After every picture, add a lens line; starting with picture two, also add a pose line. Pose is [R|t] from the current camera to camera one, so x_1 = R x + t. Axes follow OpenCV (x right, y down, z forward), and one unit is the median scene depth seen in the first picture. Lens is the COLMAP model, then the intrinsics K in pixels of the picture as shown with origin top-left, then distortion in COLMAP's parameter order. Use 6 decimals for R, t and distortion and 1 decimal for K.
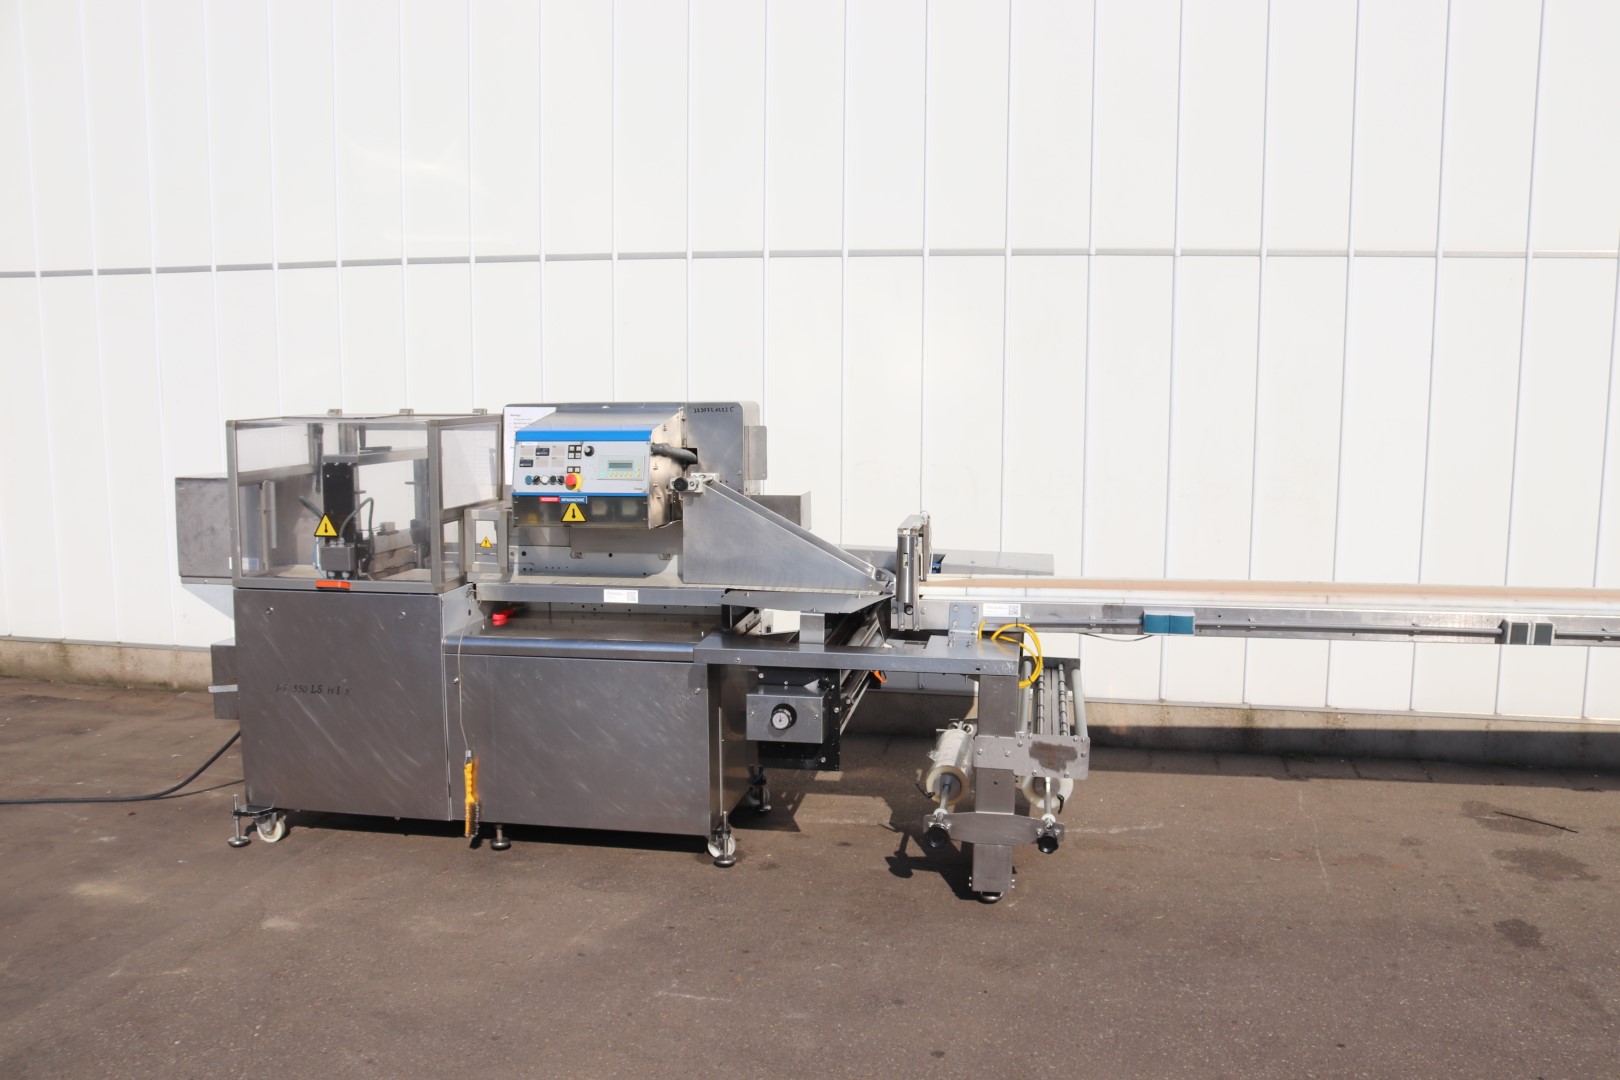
lens RADIAL K [[1367.8, 0, 824.3], [0, 1367.8, 552.8], [0, 0, 1]] dist [-0.167215, 0.160262]
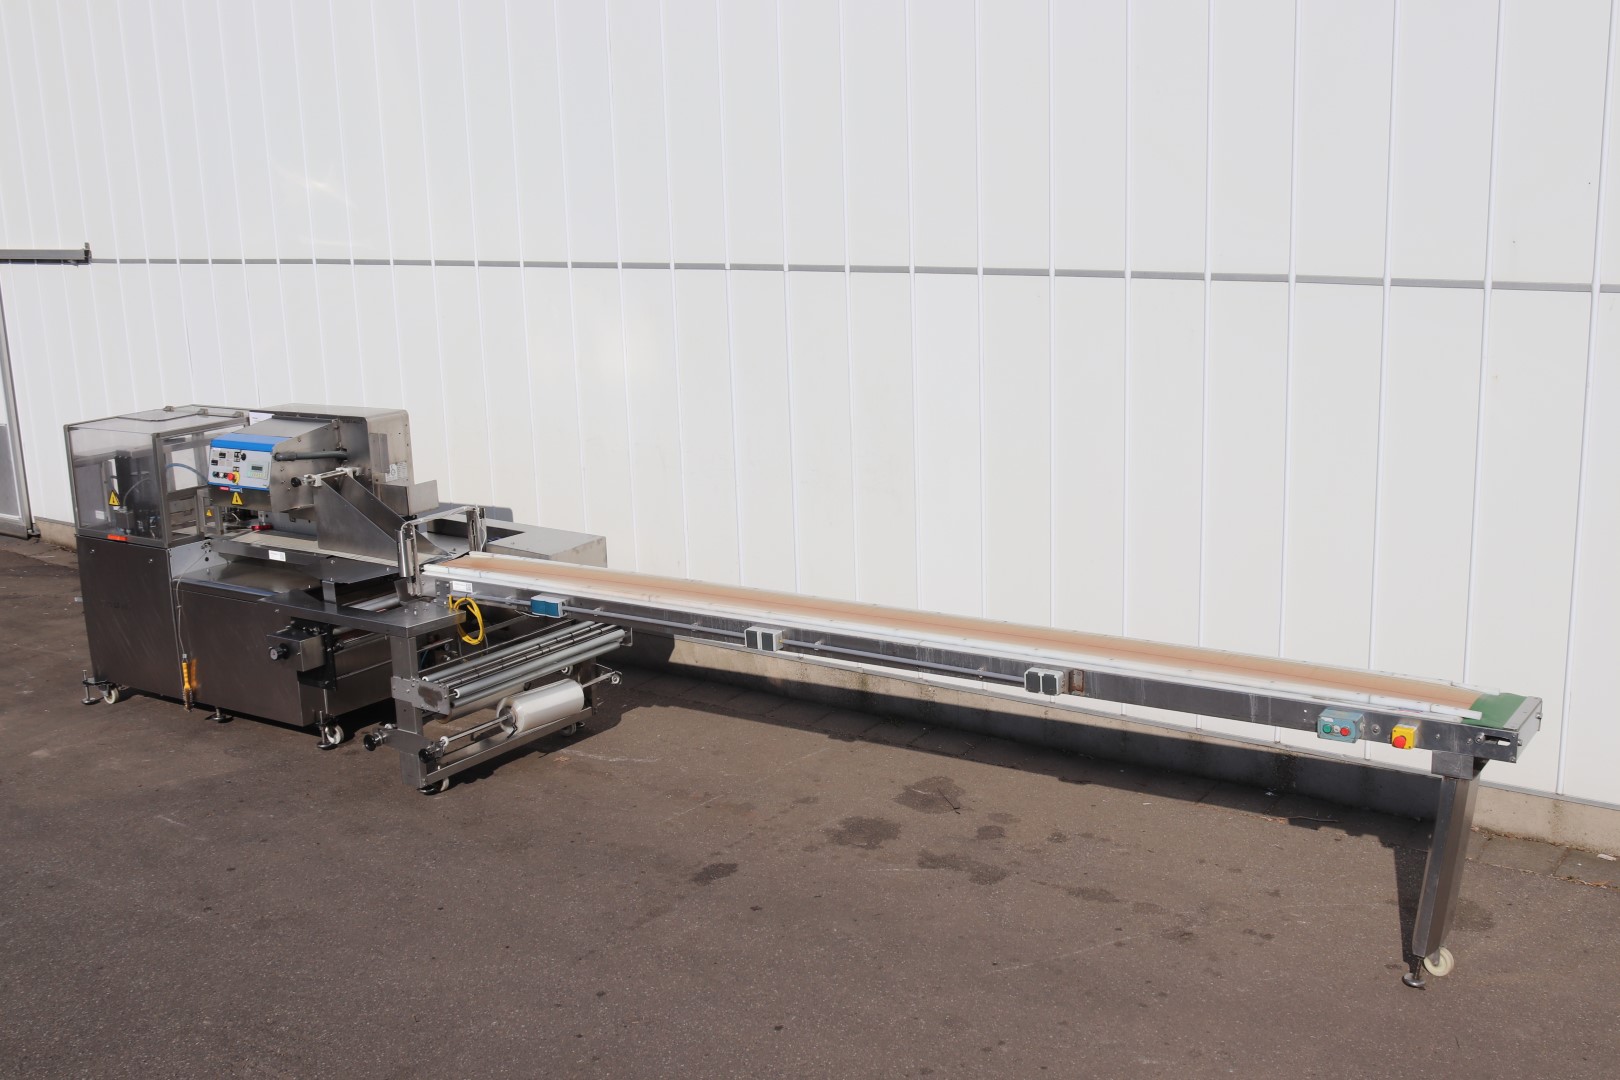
lens RADIAL K [[1703.6, 0, 828.6], [0, 1703.6, 548.0], [0, 0, 1]] dist [-0.136795, 0.180948]
pose [[0.913807, 0.060933, -0.401551, 1.115687], [-0.020619, 0.994367, 0.103966, -0.176012], [0.405624, -0.086726, 0.909916, -0.382908]]
